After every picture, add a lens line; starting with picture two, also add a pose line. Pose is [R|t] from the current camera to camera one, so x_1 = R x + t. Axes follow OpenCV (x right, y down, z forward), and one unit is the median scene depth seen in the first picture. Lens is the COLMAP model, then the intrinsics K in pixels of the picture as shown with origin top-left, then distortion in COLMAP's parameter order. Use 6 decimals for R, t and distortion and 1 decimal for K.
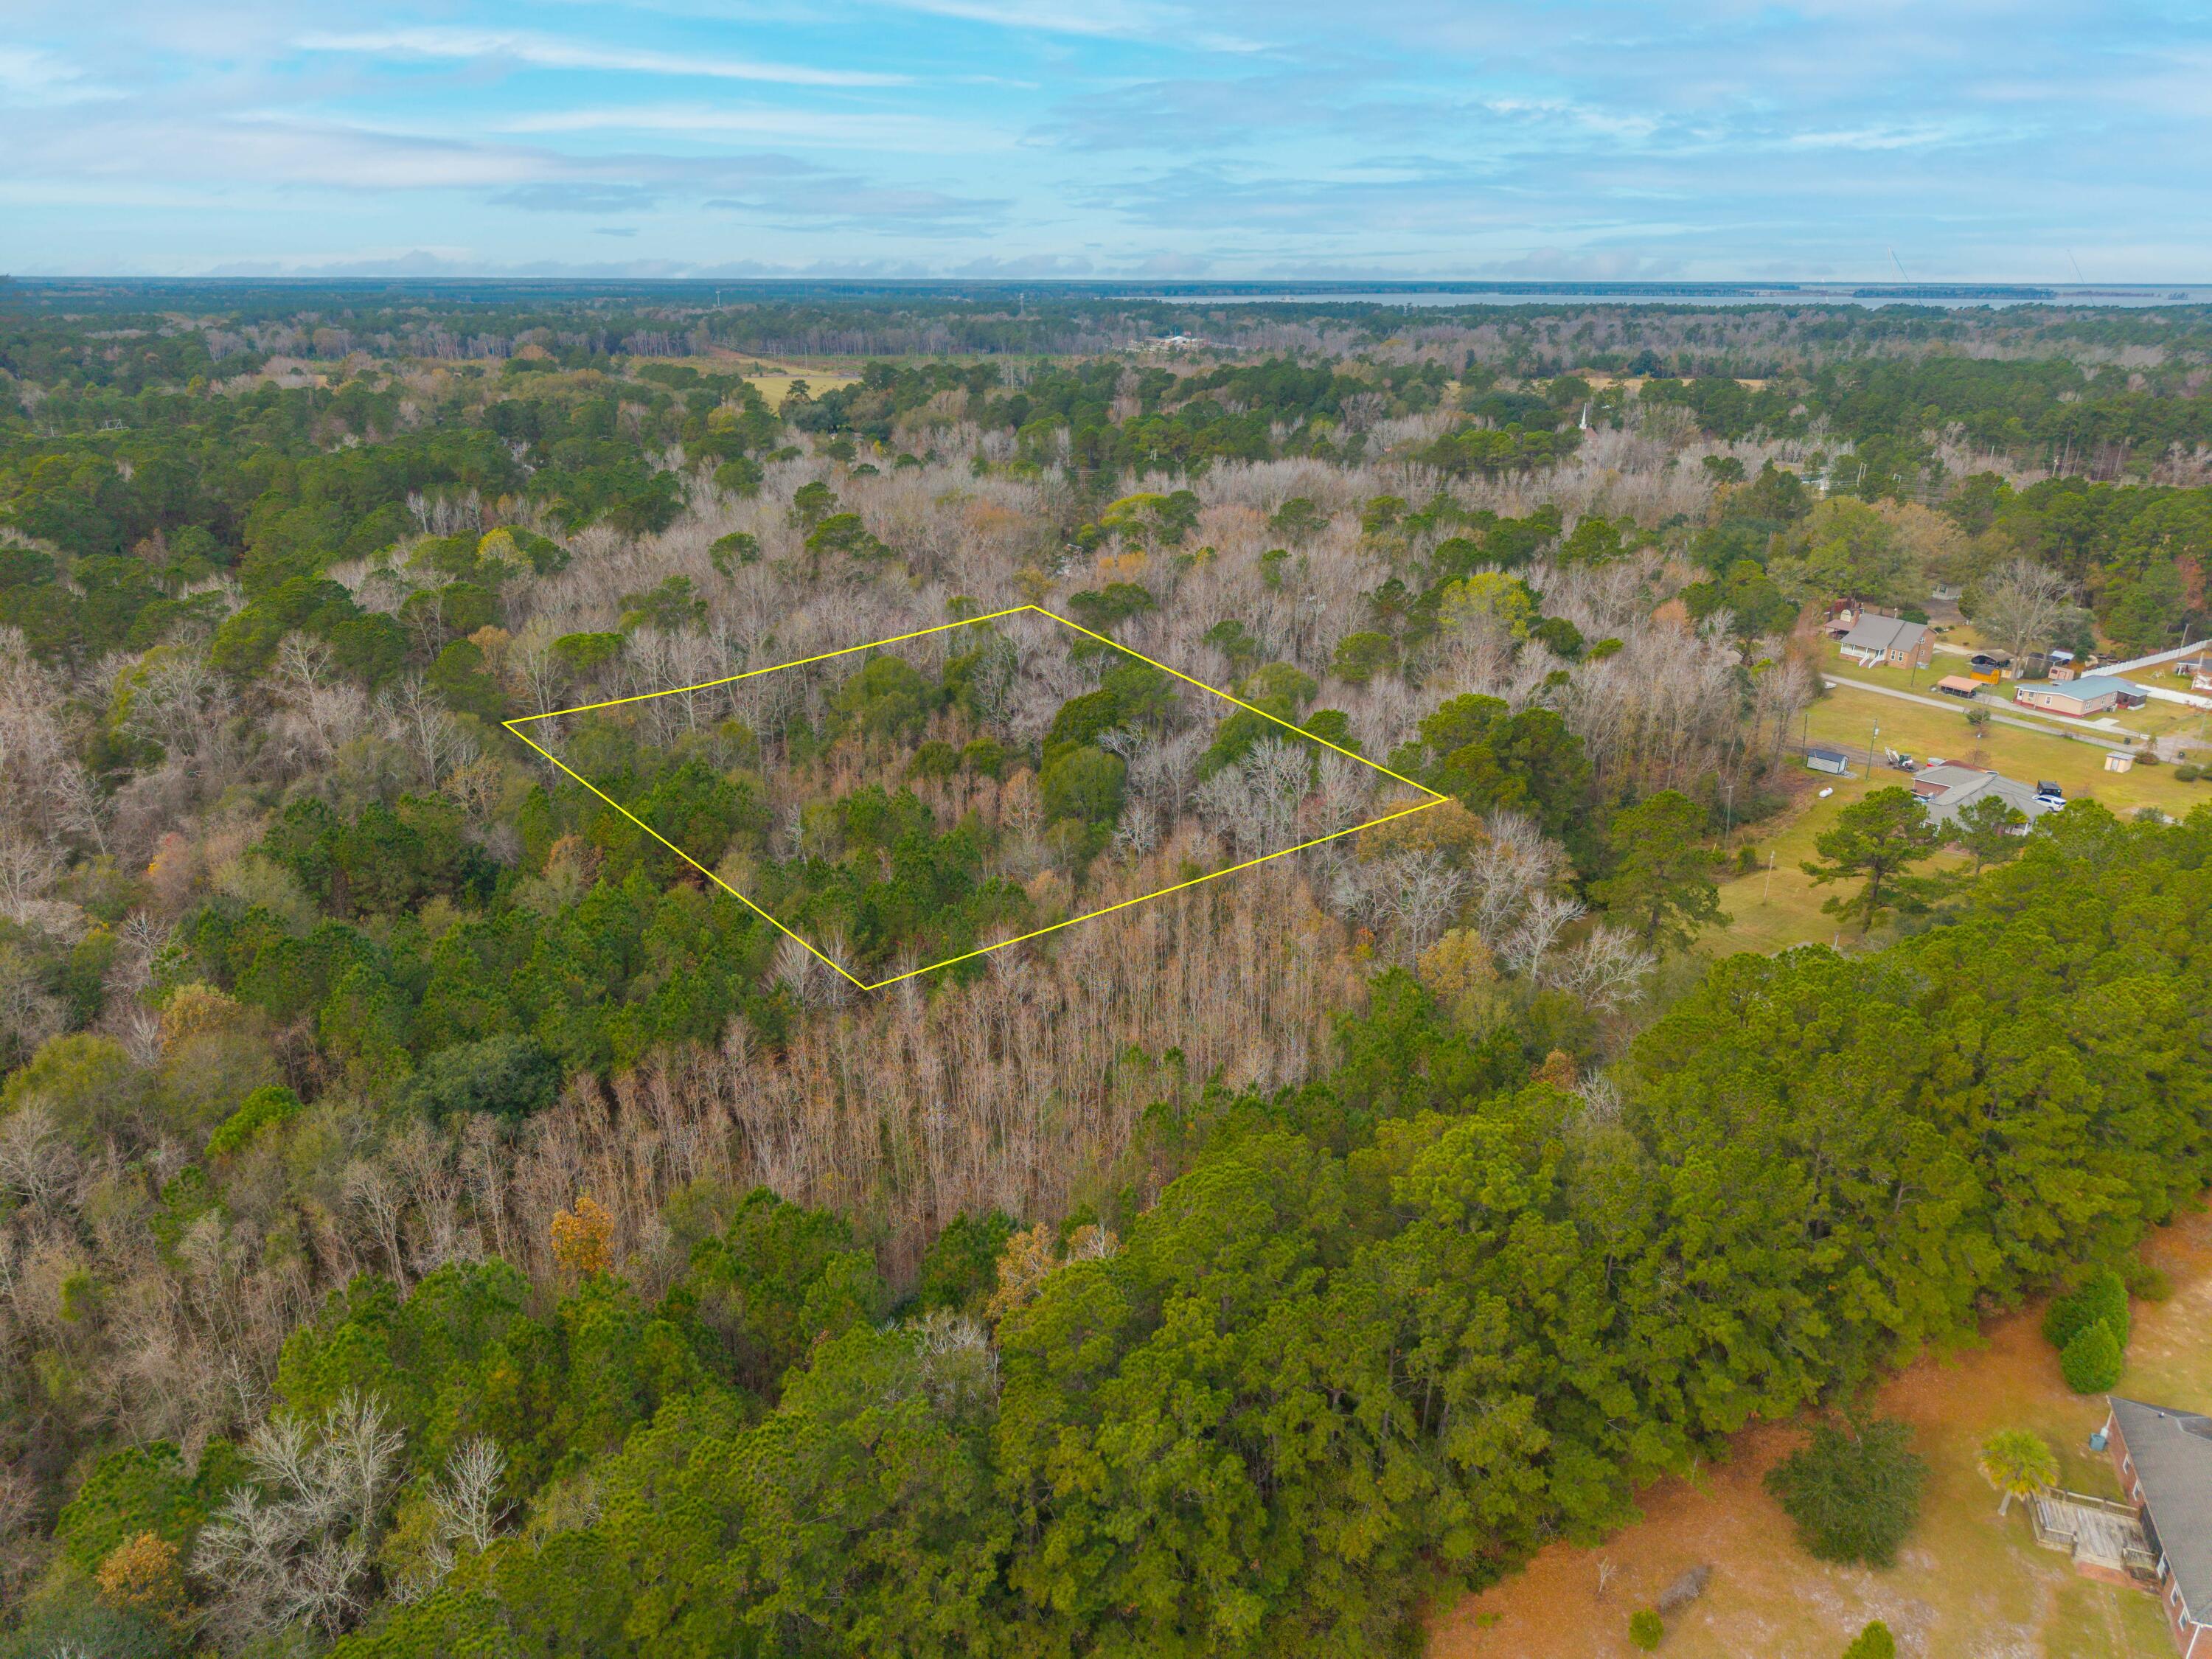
lens RADIAL K [[1484.8, 0, 1101.7], [0, 1484.8, 840.0], [0, 0, 1]] dist [0.018868, -0.017160]
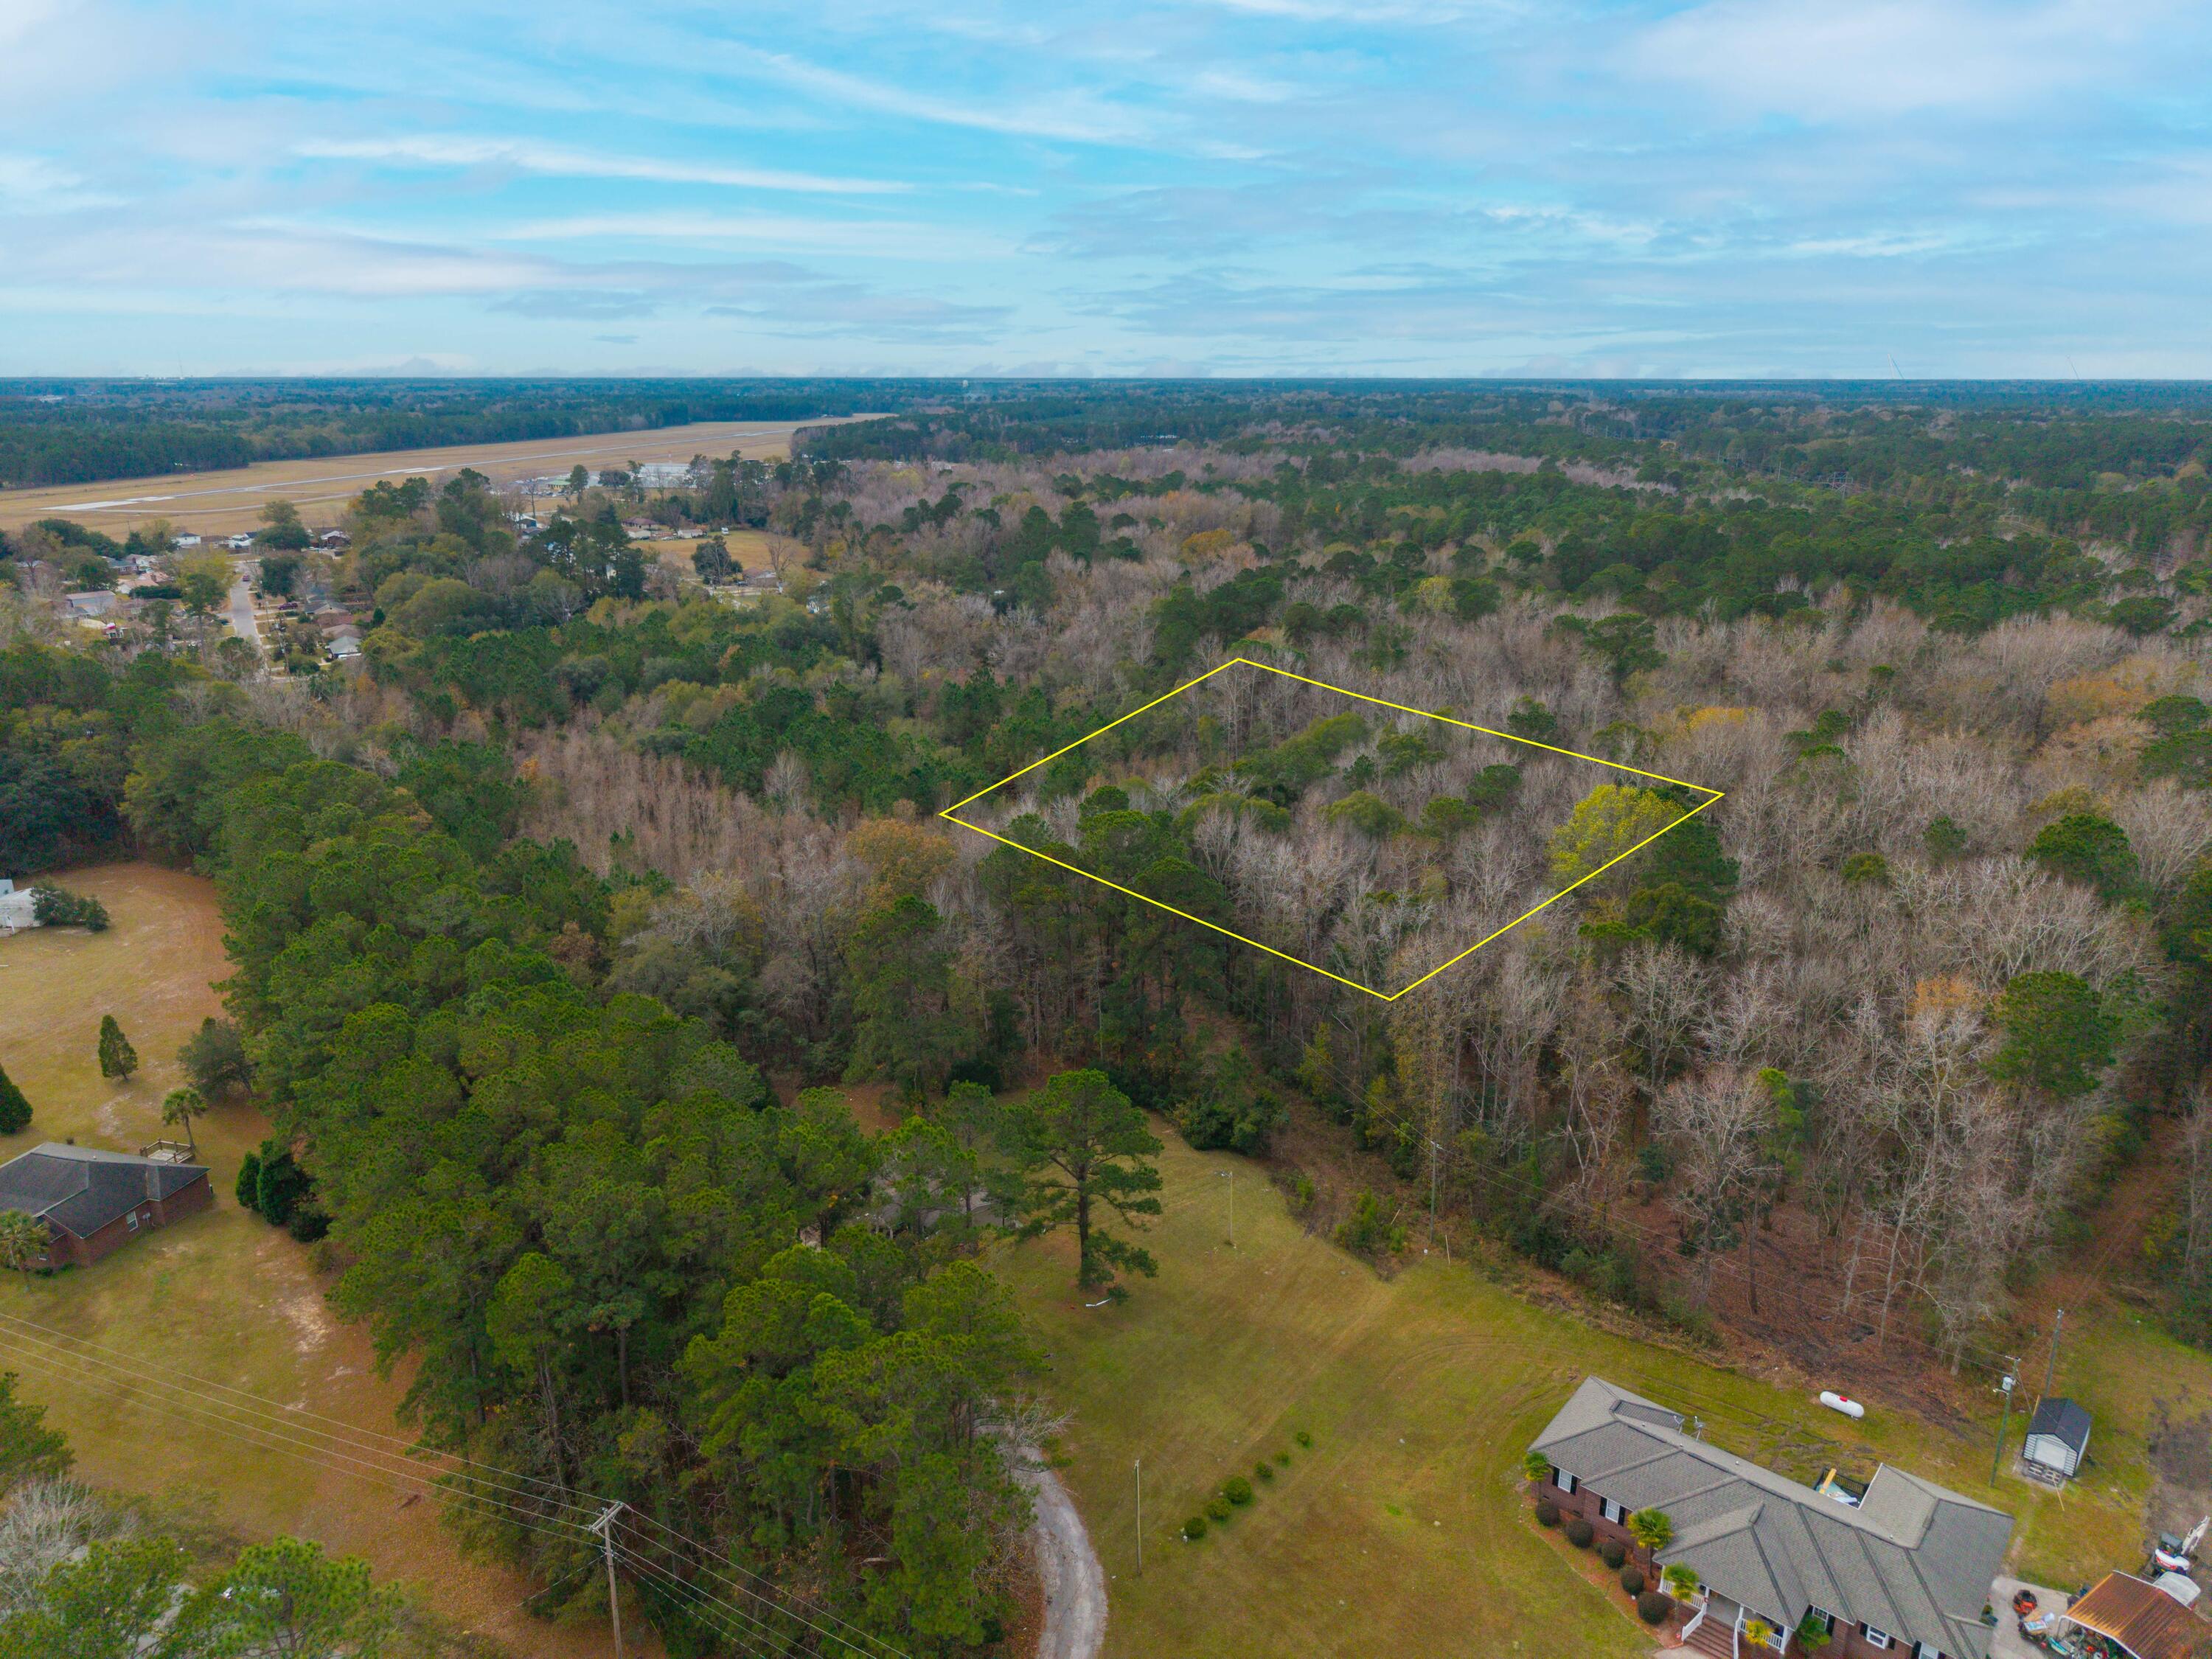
lens RADIAL K [[1484.8, 0, 1106.6], [0, 1484.8, 834.6], [0, 0, 1]] dist [0.018868, -0.017160]
pose [[0.099089, 0.294063, -0.950636, 0.291977], [-0.355828, 0.902641, 0.242128, -0.078024], [0.929284, 0.314270, 0.194077, 0.207573]]
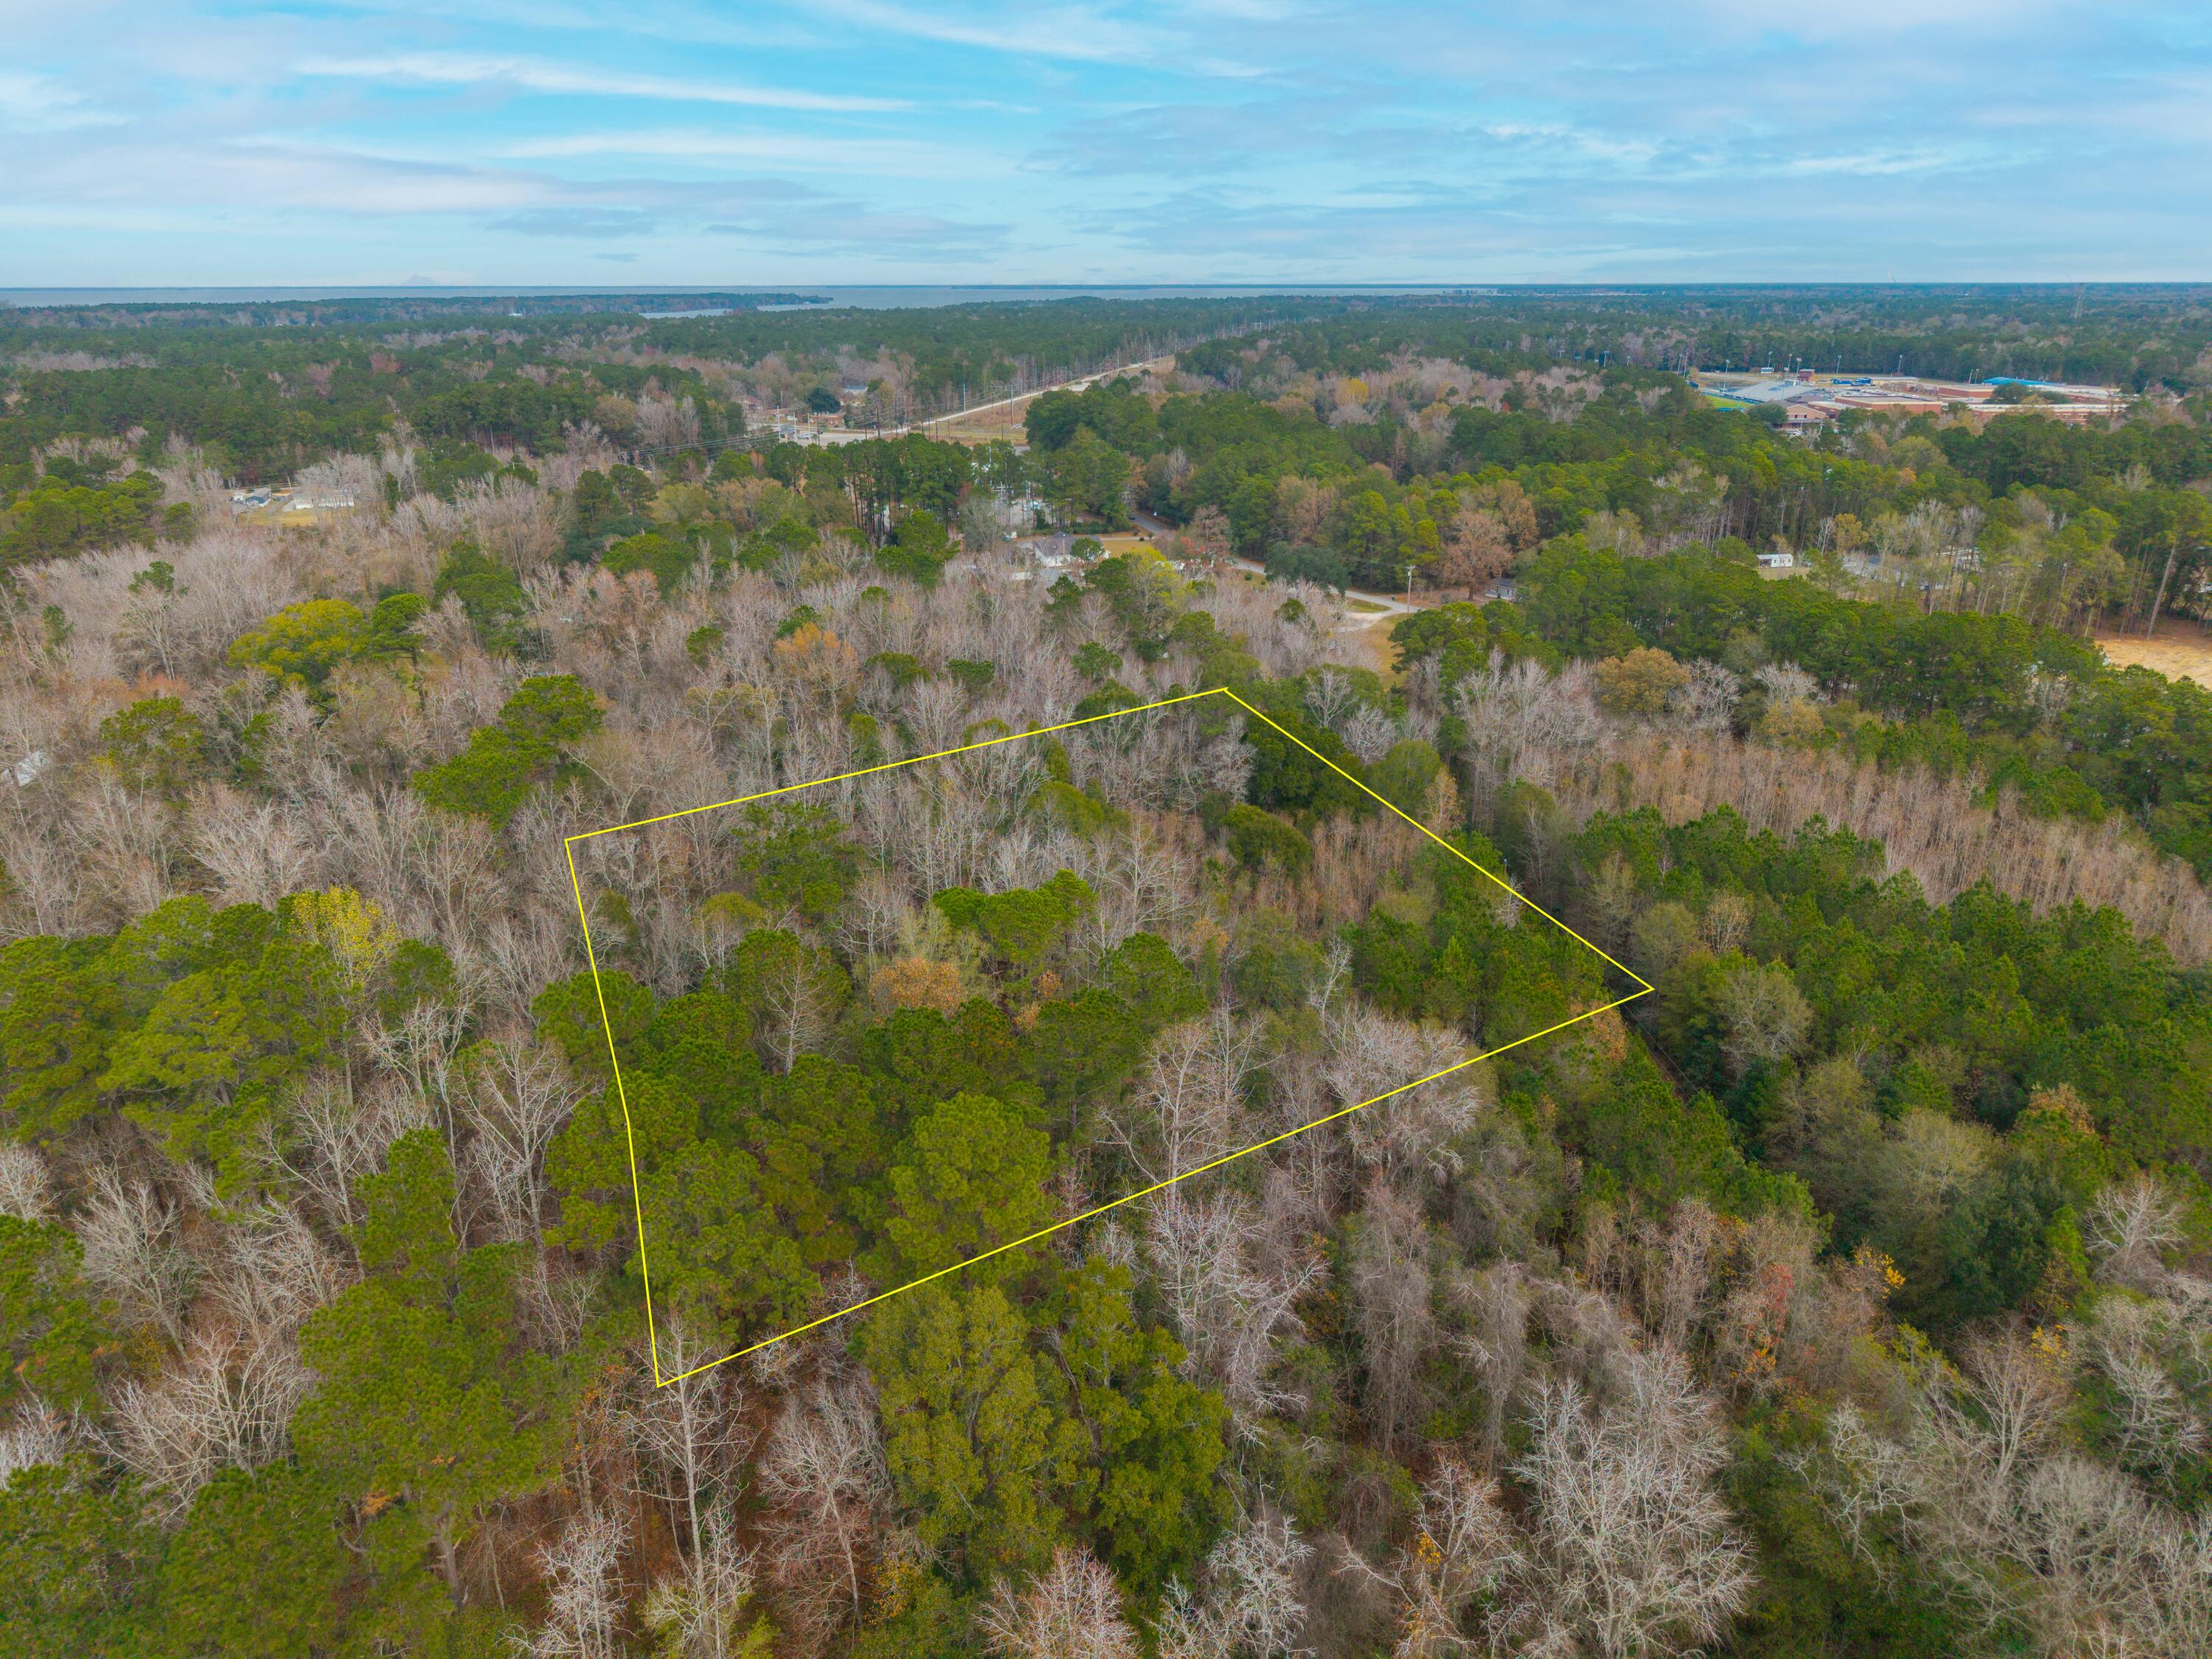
lens RADIAL K [[1484.8, 0, 1106.5], [0, 1484.8, 835.6], [0, 0, 1]] dist [0.018868, -0.017160]
pose [[0.200000, -0.347115, 0.916248, -0.271854], [0.350695, 0.898550, 0.263859, -0.093187], [-0.914884, 0.268552, 0.301442, 0.241976]]
